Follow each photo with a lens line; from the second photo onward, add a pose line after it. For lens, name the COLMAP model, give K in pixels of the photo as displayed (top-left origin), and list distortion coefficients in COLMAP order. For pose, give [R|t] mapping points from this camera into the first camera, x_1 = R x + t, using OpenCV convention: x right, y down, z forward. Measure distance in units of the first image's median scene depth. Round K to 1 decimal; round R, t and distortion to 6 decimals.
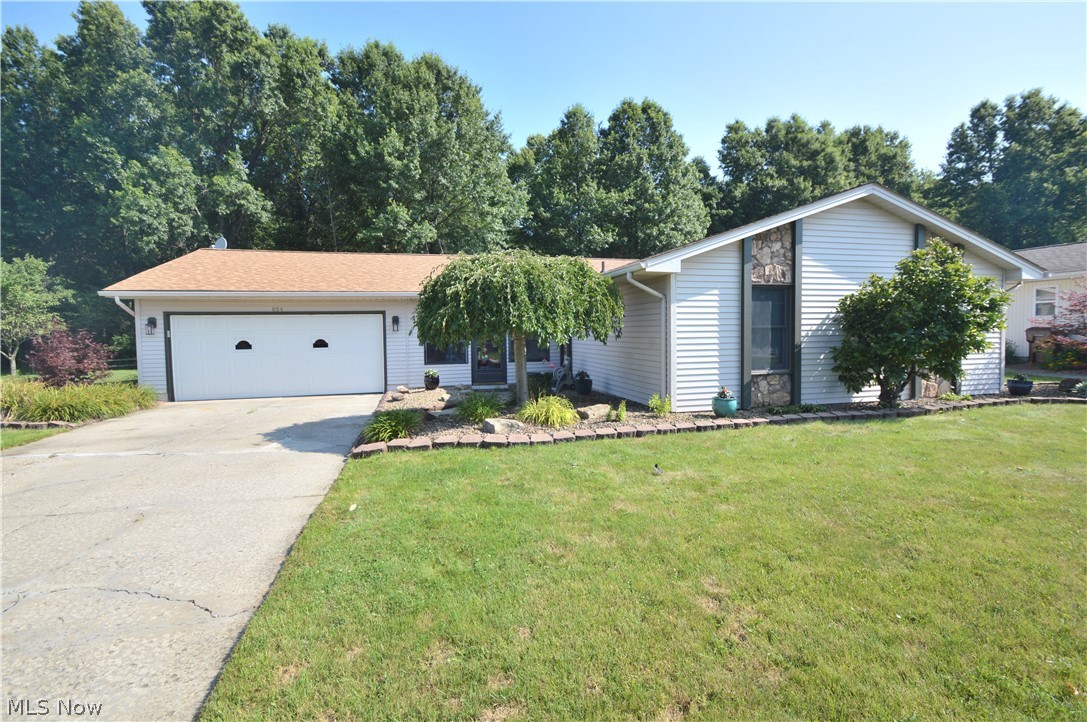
lens RADIAL K [[484.3, 0, 538.9], [0, 484.3, 353.5], [0, 0, 1]] dist [0.021304, -0.019850]
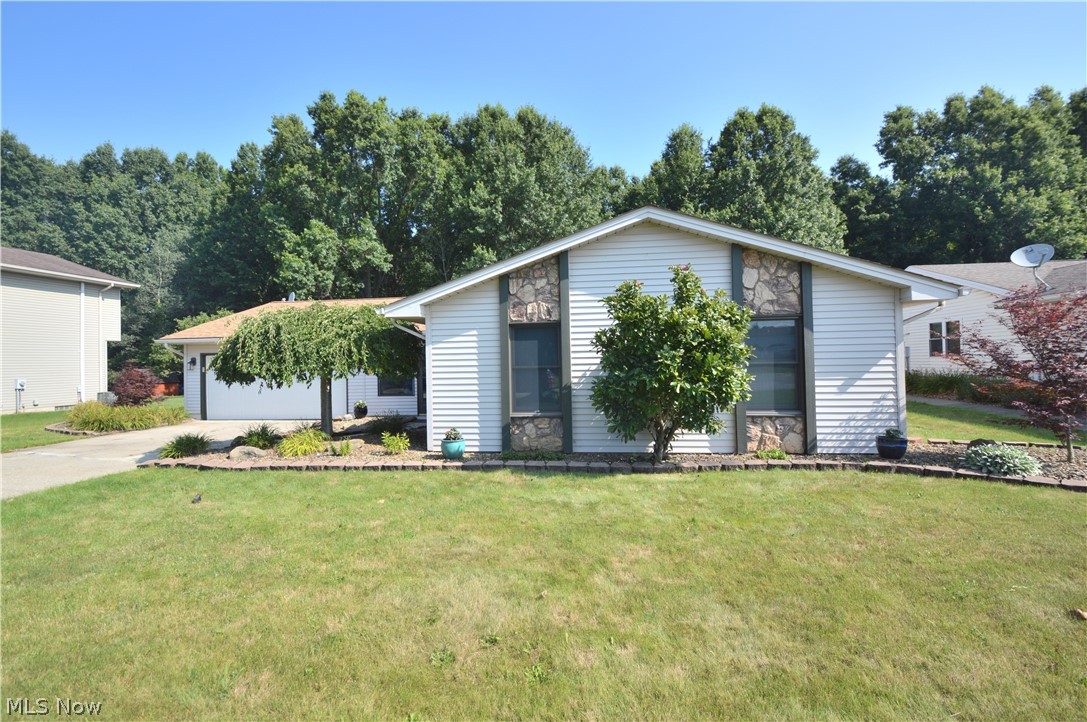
lens RADIAL K [[484.3, 0, 538.9], [0, 484.3, 353.5], [0, 0, 1]] dist [0.021304, -0.019850]
pose [[0.930932, -0.009864, -0.365059, 0.229507], [-0.010134, 0.998552, -0.052824, -0.008595], [0.365052, 0.052875, 0.929484, 0.032473]]
